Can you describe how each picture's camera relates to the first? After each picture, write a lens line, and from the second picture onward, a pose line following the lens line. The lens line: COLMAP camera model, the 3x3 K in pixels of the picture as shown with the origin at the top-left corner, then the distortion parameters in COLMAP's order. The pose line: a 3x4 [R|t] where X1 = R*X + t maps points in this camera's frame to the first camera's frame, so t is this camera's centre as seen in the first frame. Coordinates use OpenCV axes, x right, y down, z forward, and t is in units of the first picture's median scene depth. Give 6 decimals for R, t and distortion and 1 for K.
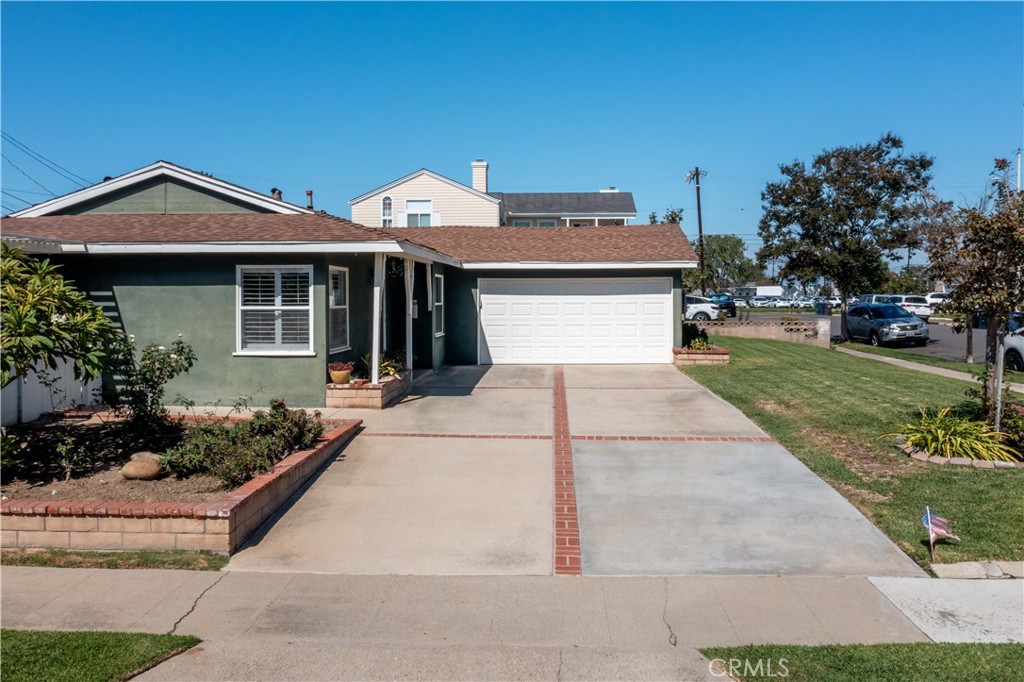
lens RADIAL K [[812.6, 0, 522.5], [0, 812.6, 326.0], [0, 0, 1]] dist [-0.007556, 0.007919]
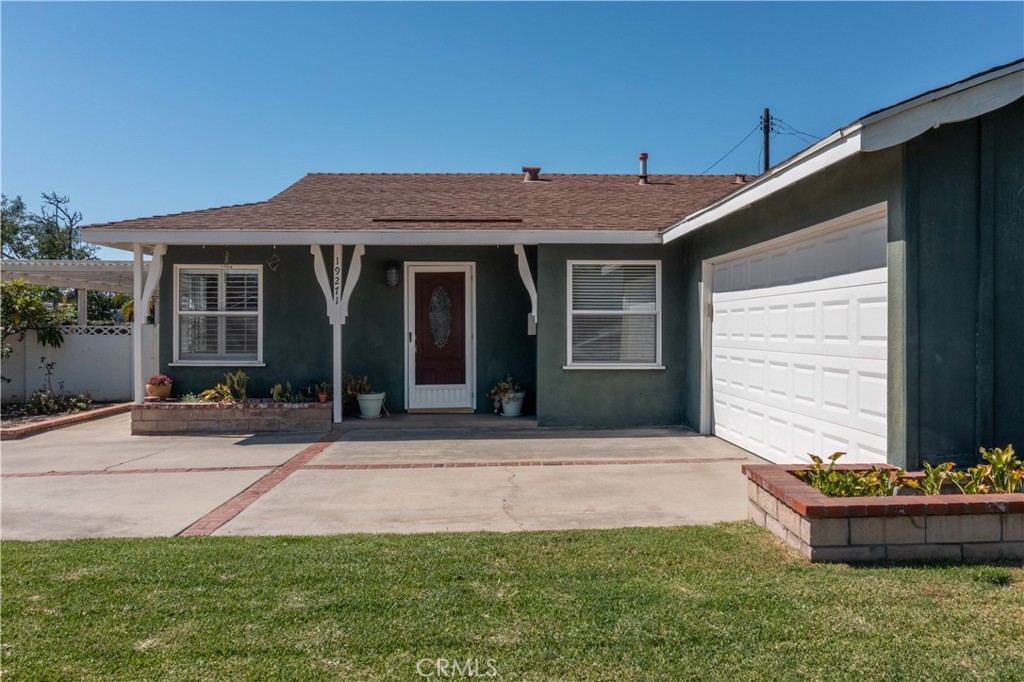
lens RADIAL K [[812.6, 0, 522.5], [0, 812.6, 326.0], [0, 0, 1]] dist [-0.007556, 0.007919]
pose [[0.090596, 0.000732, -0.995887, 0.604660], [-0.036790, 0.999320, -0.002613, -0.018310], [0.995208, 0.036875, 0.090562, 1.236222]]
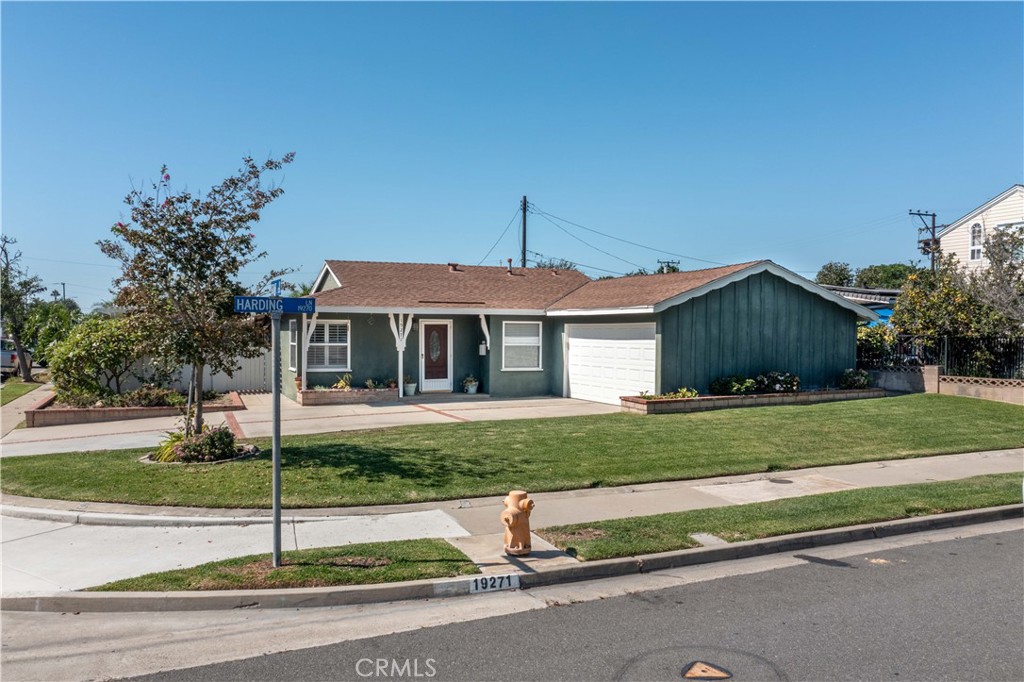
lens RADIAL K [[812.5, 0, 511.3], [0, 812.5, 343.1], [0, 0, 1]] dist [-0.000798, 0.002513]
pose [[0.448190, 0.019355, -0.893729, 1.389326], [-0.039627, 0.999213, 0.001767, -0.043204], [0.893060, 0.034623, 0.448604, 0.581745]]
